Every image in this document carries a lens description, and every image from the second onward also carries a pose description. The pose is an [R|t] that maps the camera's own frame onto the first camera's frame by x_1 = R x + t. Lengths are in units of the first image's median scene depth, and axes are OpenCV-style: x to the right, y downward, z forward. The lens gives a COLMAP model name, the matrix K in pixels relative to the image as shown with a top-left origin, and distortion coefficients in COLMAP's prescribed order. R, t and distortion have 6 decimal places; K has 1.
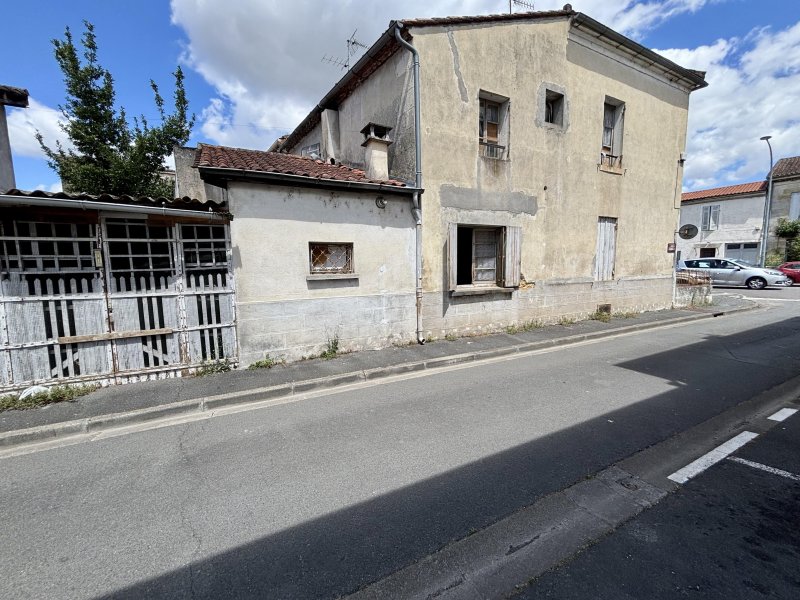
lens RADIAL K [[320.4, 0, 400.0], [0, 320.4, 300.0], [0, 0, 1]] dist [0.001671, -0.005864]
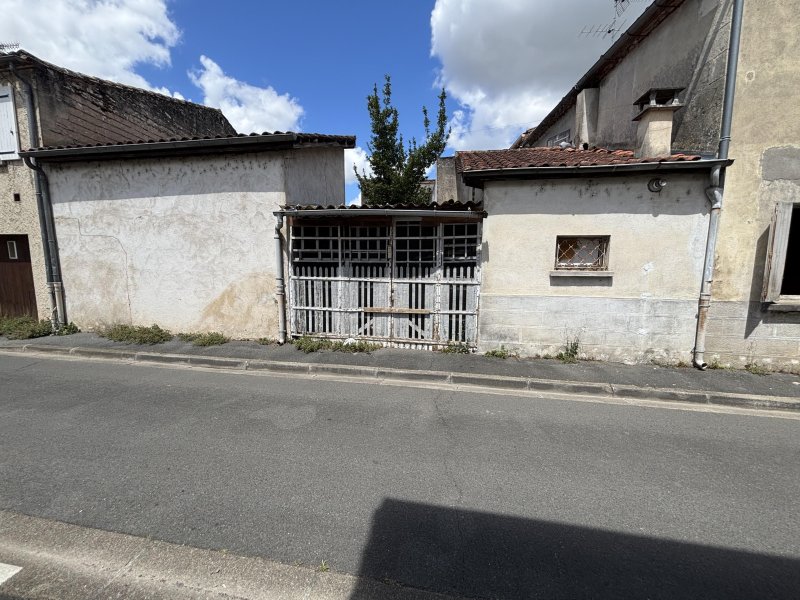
lens RADIAL K [[320.6, 0, 398.4], [0, 320.6, 297.8], [0, 0, 1]] dist [-0.001681, 0.000247]
pose [[0.789452, 0.091161, -0.607005, -0.056509], [-0.087417, 0.995528, 0.035819, 0.007406], [0.607556, 0.024785, 0.793890, -0.032787]]
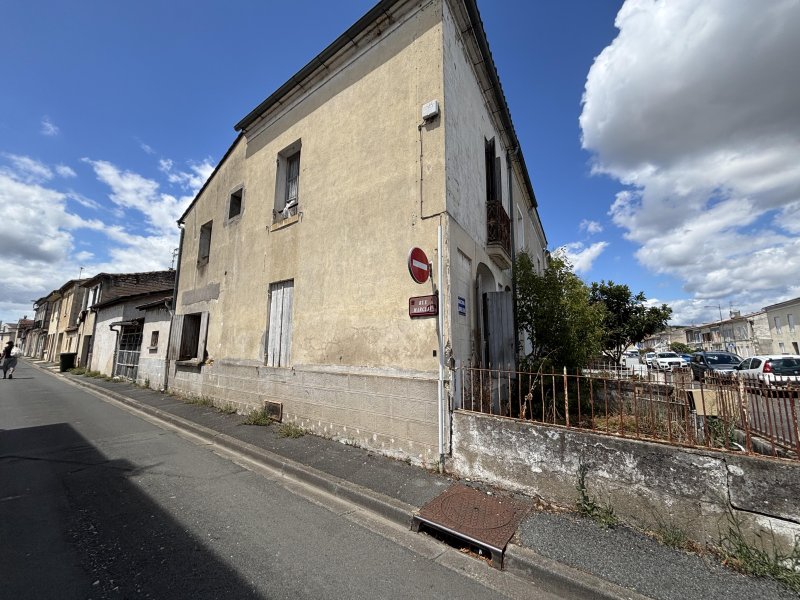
lens RADIAL K [[328.8, 0, 390.2], [0, 328.8, 302.3], [0, 0, 1]] dist [-0.000917, 0.000021]
pose [[0.393464, -0.122377, -0.911159, 2.276309], [-0.129736, 0.973791, -0.186813, -0.156091], [0.910140, 0.191714, 0.367275, 1.506048]]
